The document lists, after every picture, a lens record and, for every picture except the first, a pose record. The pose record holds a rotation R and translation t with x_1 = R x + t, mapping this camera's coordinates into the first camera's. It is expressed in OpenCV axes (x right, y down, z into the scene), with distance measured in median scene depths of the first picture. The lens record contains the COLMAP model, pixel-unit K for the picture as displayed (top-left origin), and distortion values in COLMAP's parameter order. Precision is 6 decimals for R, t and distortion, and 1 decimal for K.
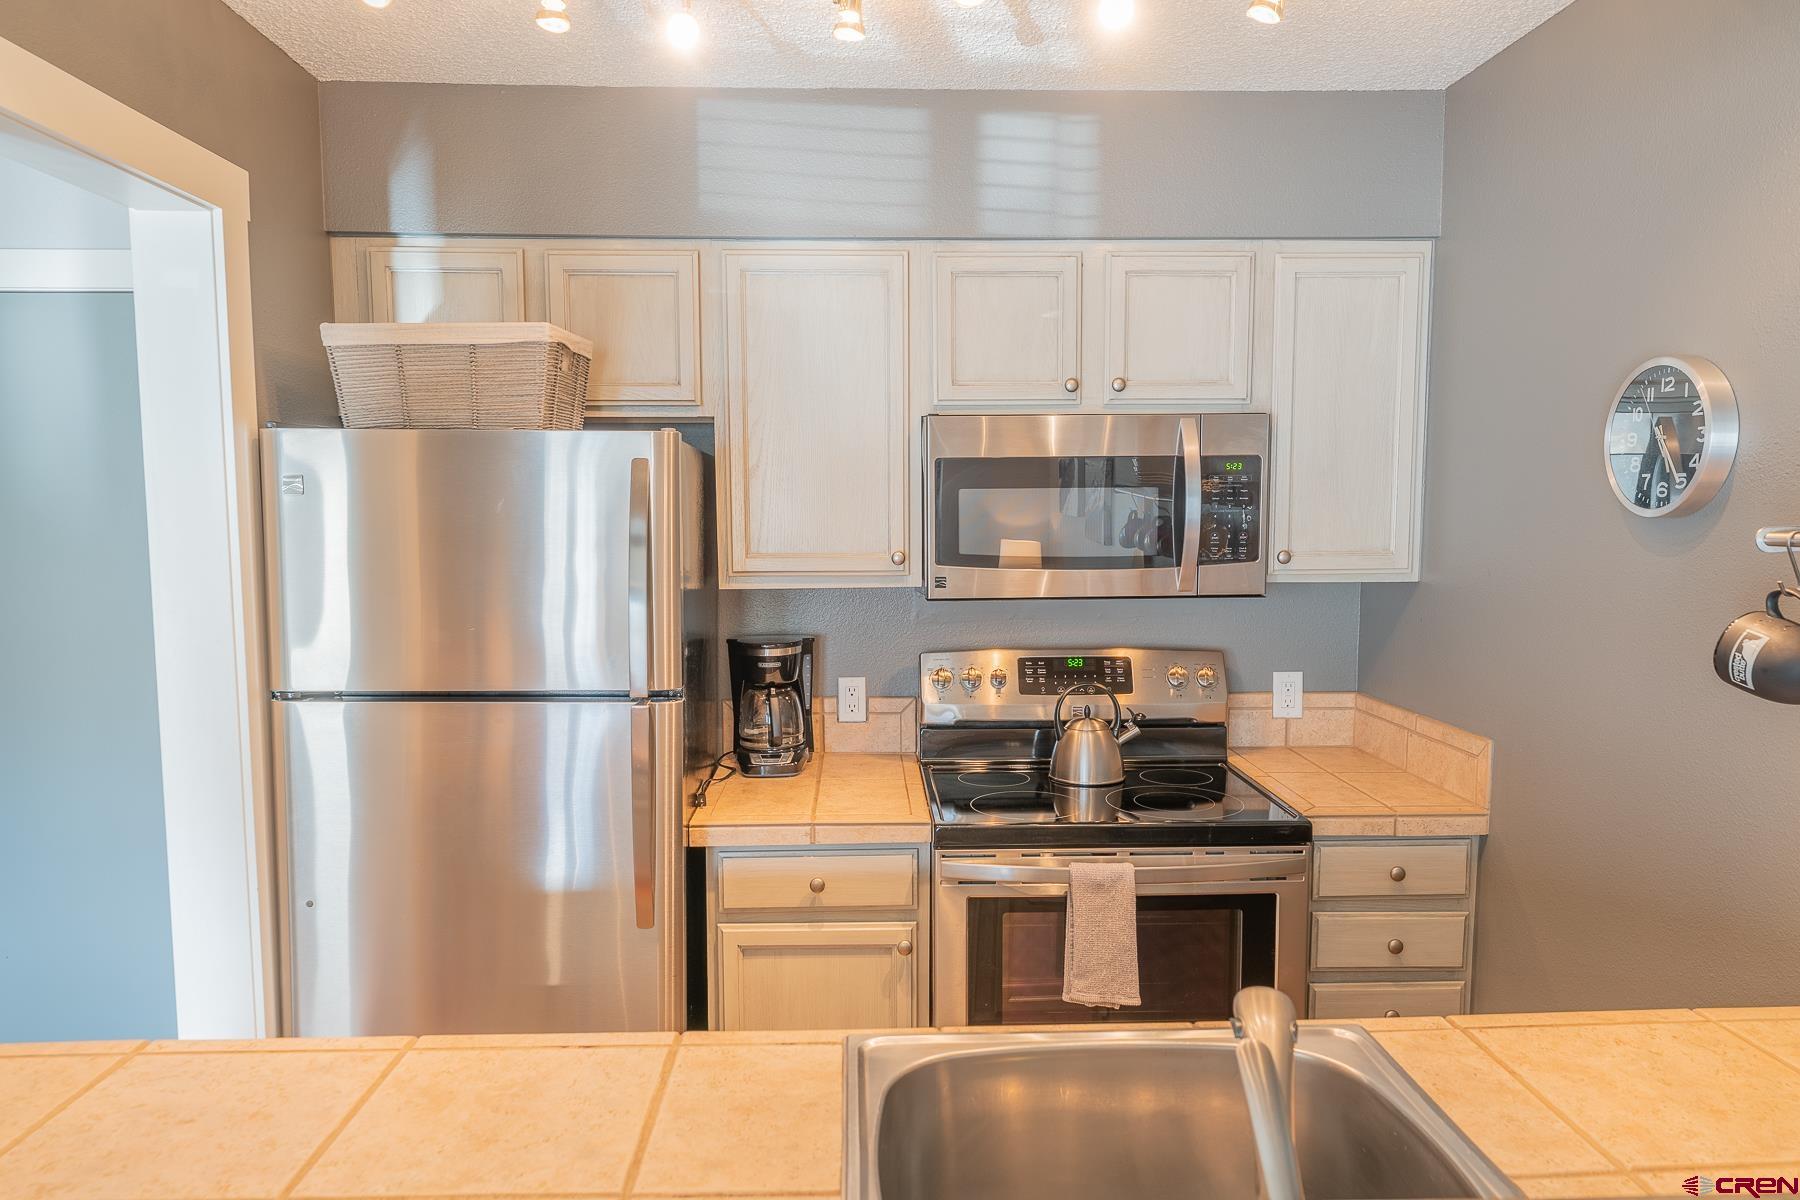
lens RADIAL K [[1187.0, 0, 891.4], [0, 1187.0, 613.7], [0, 0, 1]] dist [0.002154, 0.002862]
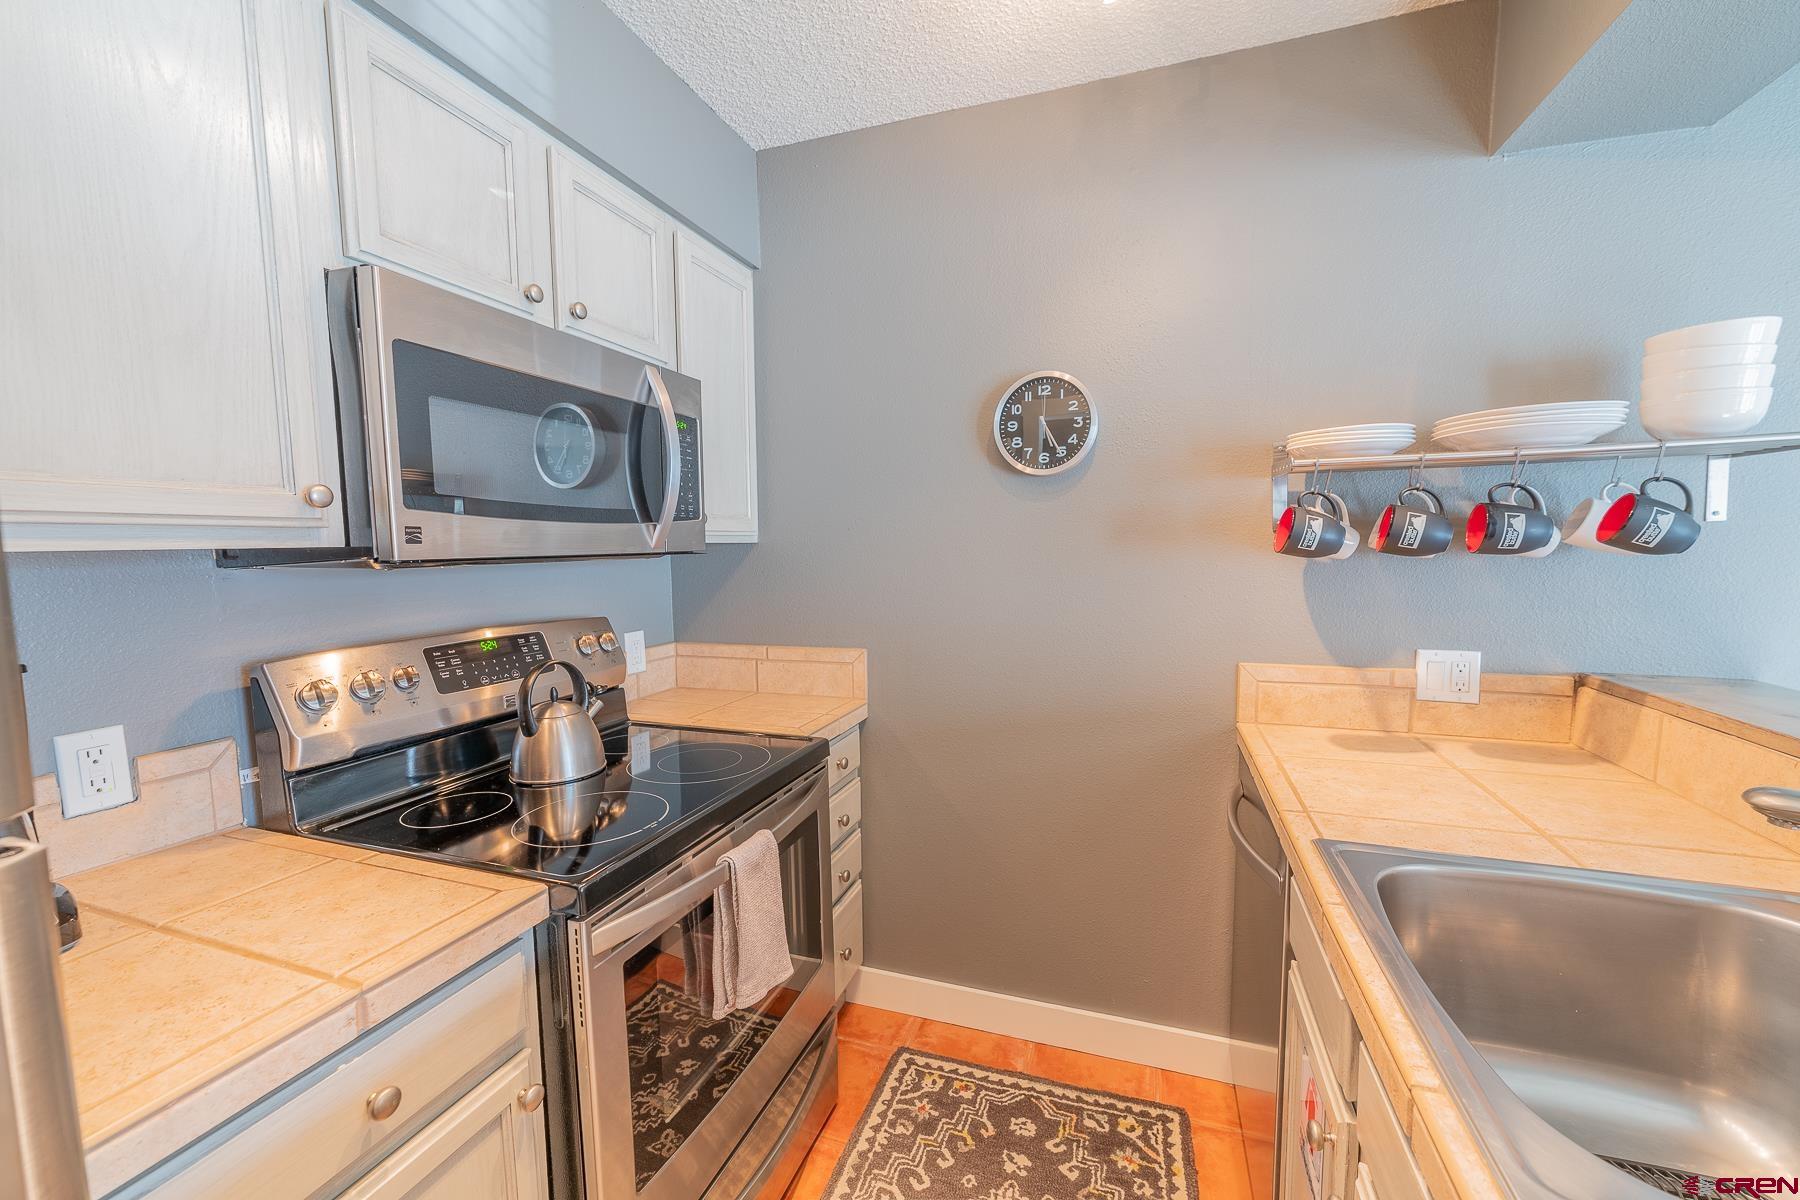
lens RADIAL K [[714.7, 0, 896.5], [0, 714.7, 612.1], [0, 0, 1]] dist [0.001233, 0.000715]
pose [[0.362875, -0.088573, 0.927619, -0.227163], [0.095380, 0.993774, 0.057578, 0.017938], [-0.926944, 0.067583, 0.369064, 0.601212]]
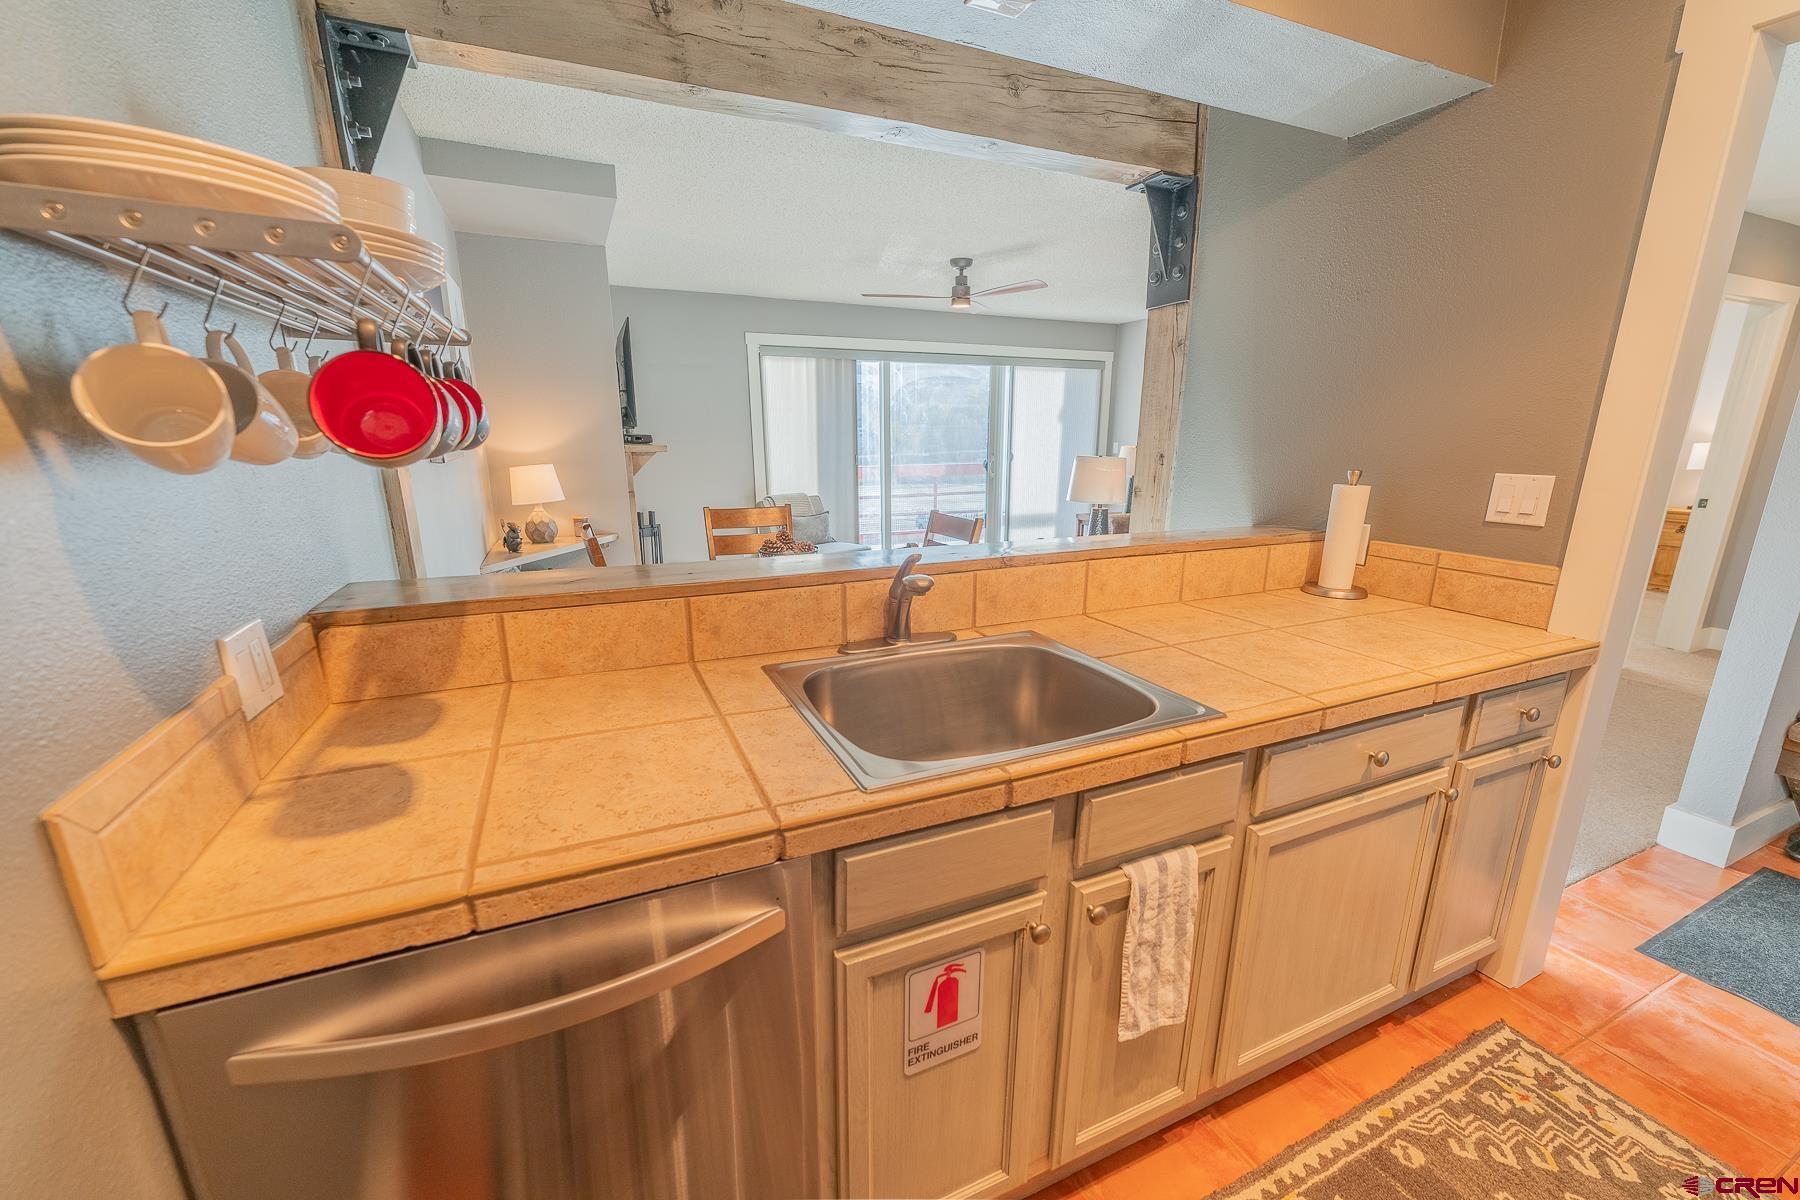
lens RADIAL K [[712.1, 0, 899.5], [0, 712.1, 615.6], [0, 0, 1]] dist [0.000749, 0.000074]
pose [[-0.925195, 0.096770, -0.366946, 0.313145], [-0.034078, 0.941850, 0.334302, -0.003620], [0.377959, 0.321800, -0.868097, 0.812979]]
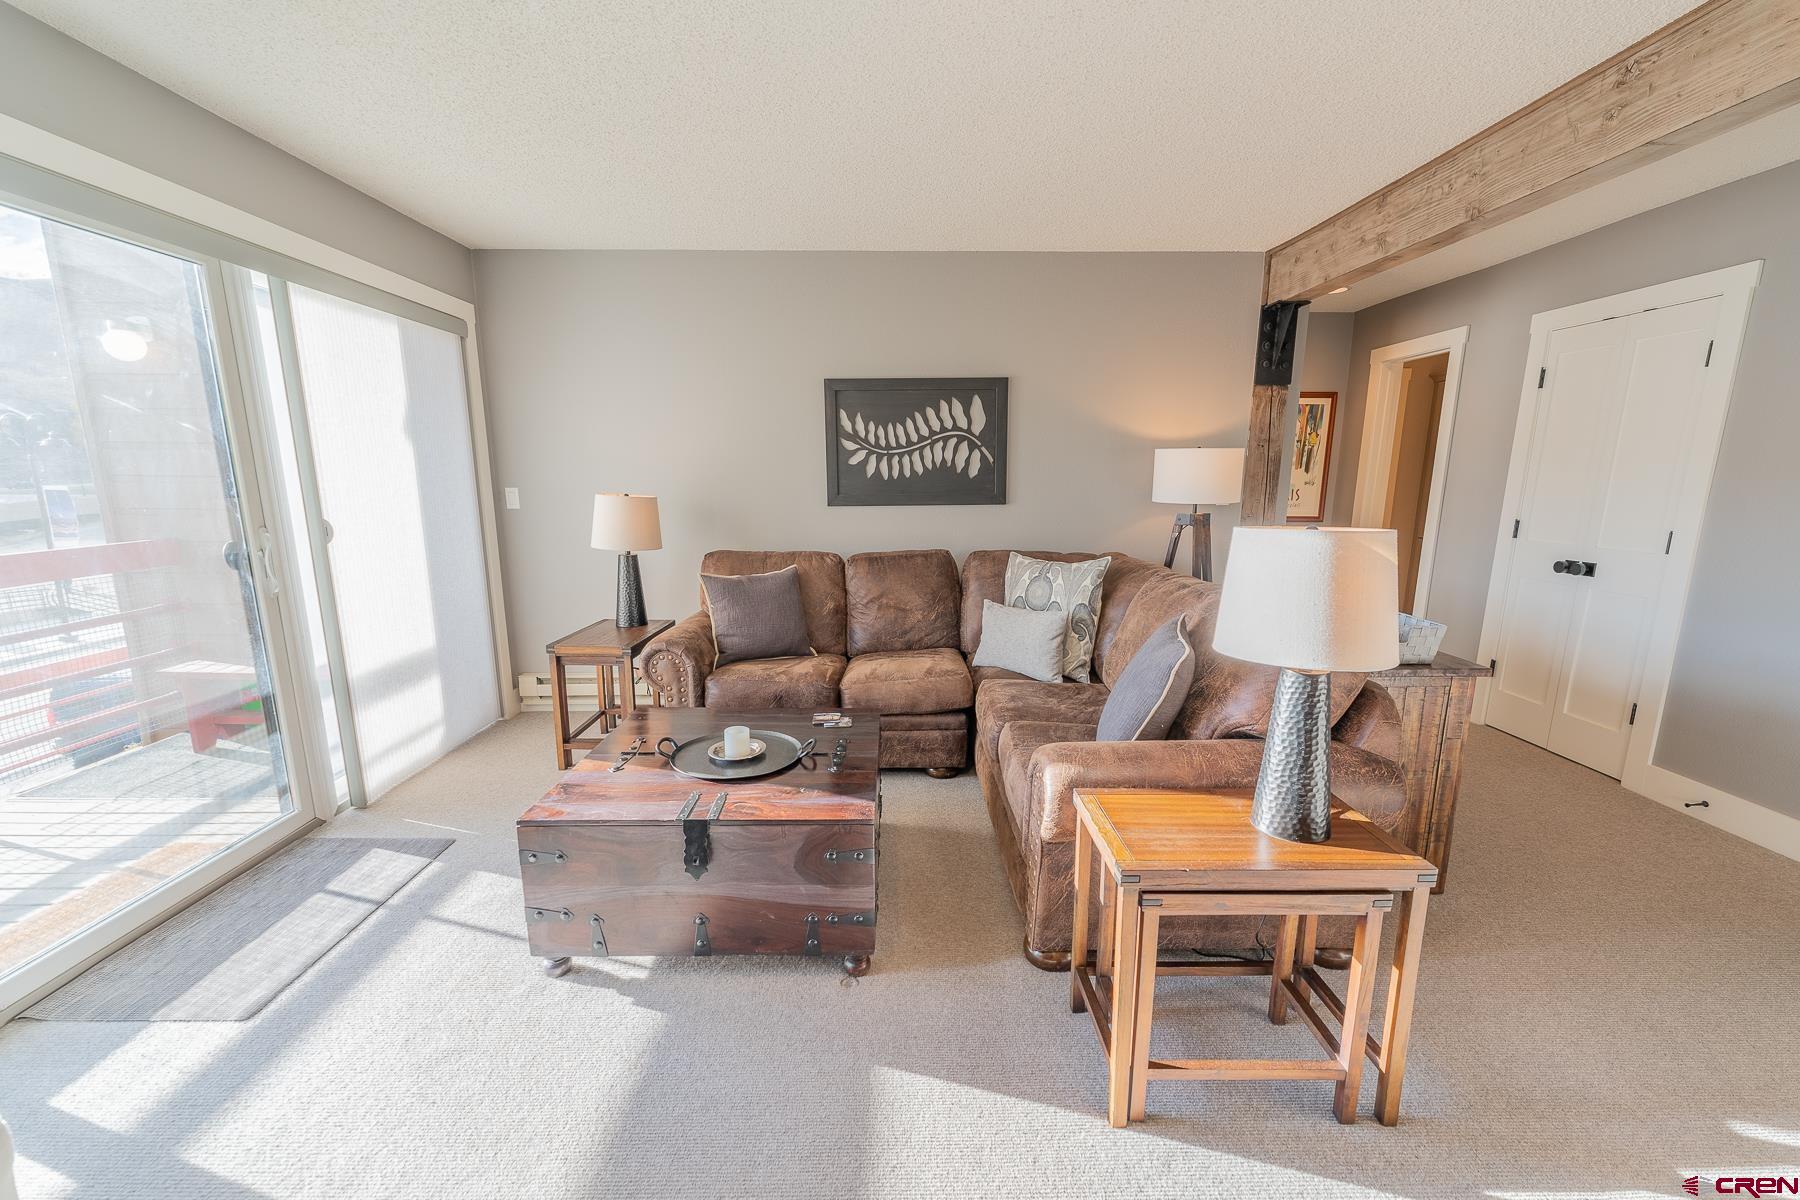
lens RADIAL K [[728.2, 0, 903.7], [0, 728.2, 616.3], [0, 0, 1]] dist [0.002054, 0.000342]
pose [[-0.016296, 0.195254, -0.980617, -0.118314], [-0.098893, 0.975624, 0.195903, 0.156111], [0.994965, 0.100169, 0.003410, -0.750027]]
